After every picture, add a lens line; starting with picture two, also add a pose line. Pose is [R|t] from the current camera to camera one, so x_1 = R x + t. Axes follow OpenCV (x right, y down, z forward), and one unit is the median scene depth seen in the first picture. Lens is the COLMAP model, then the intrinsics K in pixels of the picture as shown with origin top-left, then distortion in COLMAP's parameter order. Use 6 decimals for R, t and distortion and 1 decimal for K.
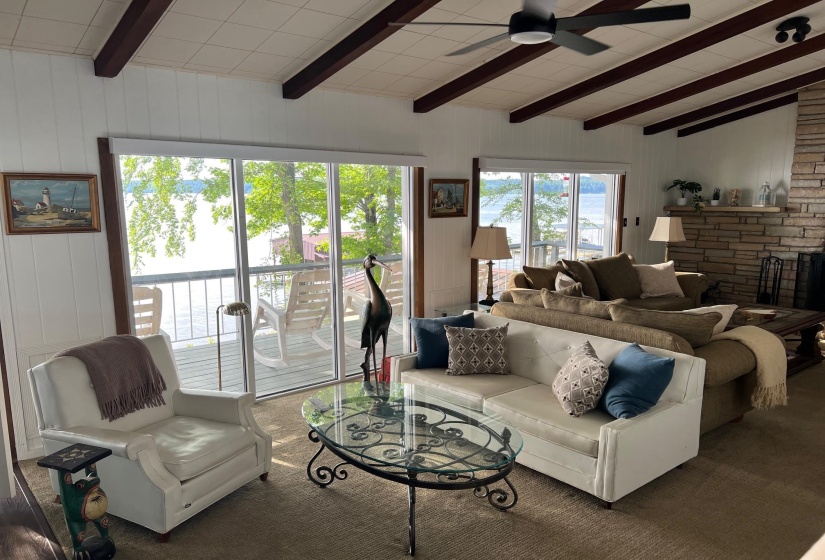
lens RADIAL K [[590.4, 0, 421.3], [0, 590.4, 286.6], [0, 0, 1]] dist [0.024820, -0.004891]
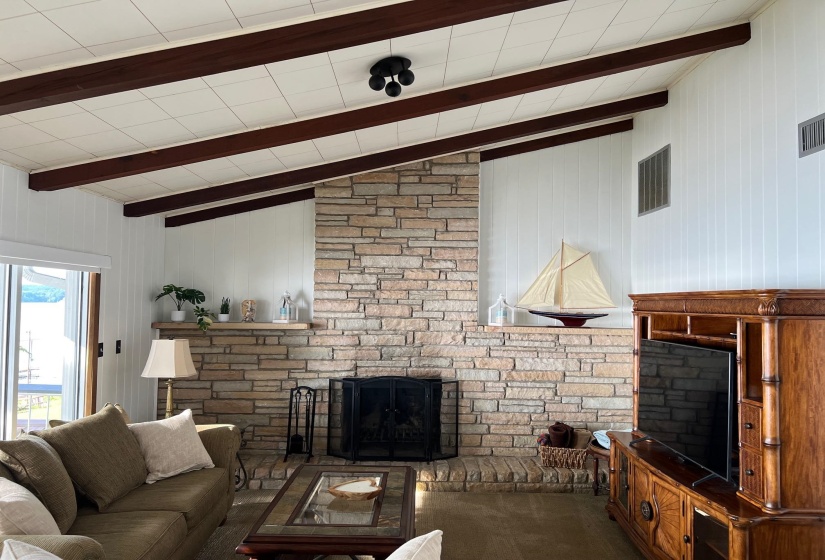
lens RADIAL K [[610.7, 0, 412.7], [0, 610.7, 277.4], [0, 0, 1]] dist [0.042054, -0.016038]
pose [[0.636281, 0.046570, 0.770051, 0.059044], [0.108649, 0.982818, -0.149212, -0.054874], [-0.763768, 0.178606, 0.620289, 0.364668]]
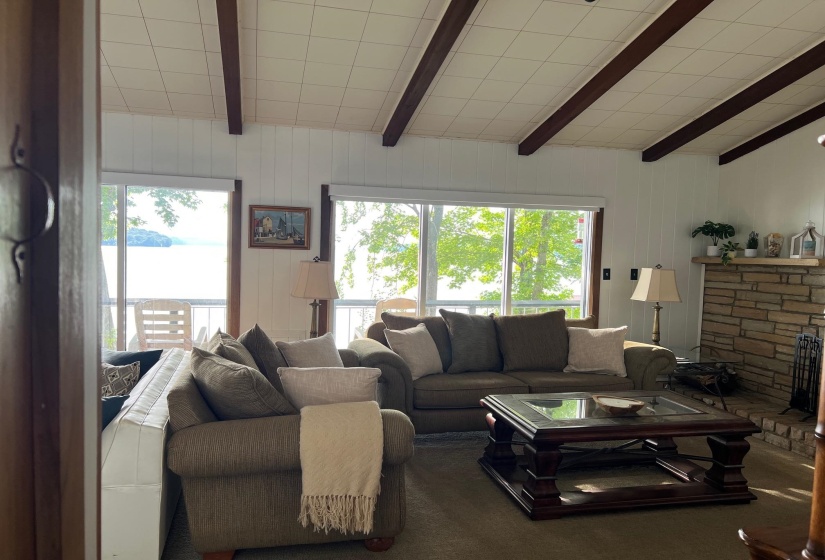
lens RADIAL K [[610.7, 0, 410.2], [0, 610.7, 277.3], [0, 0, 1]] dist [0.042054, -0.016038]
pose [[0.905086, 0.047002, -0.422622, 0.472331], [-0.097050, 0.990474, -0.097686, -0.003345], [0.414005, 0.129430, 0.901026, 0.199725]]
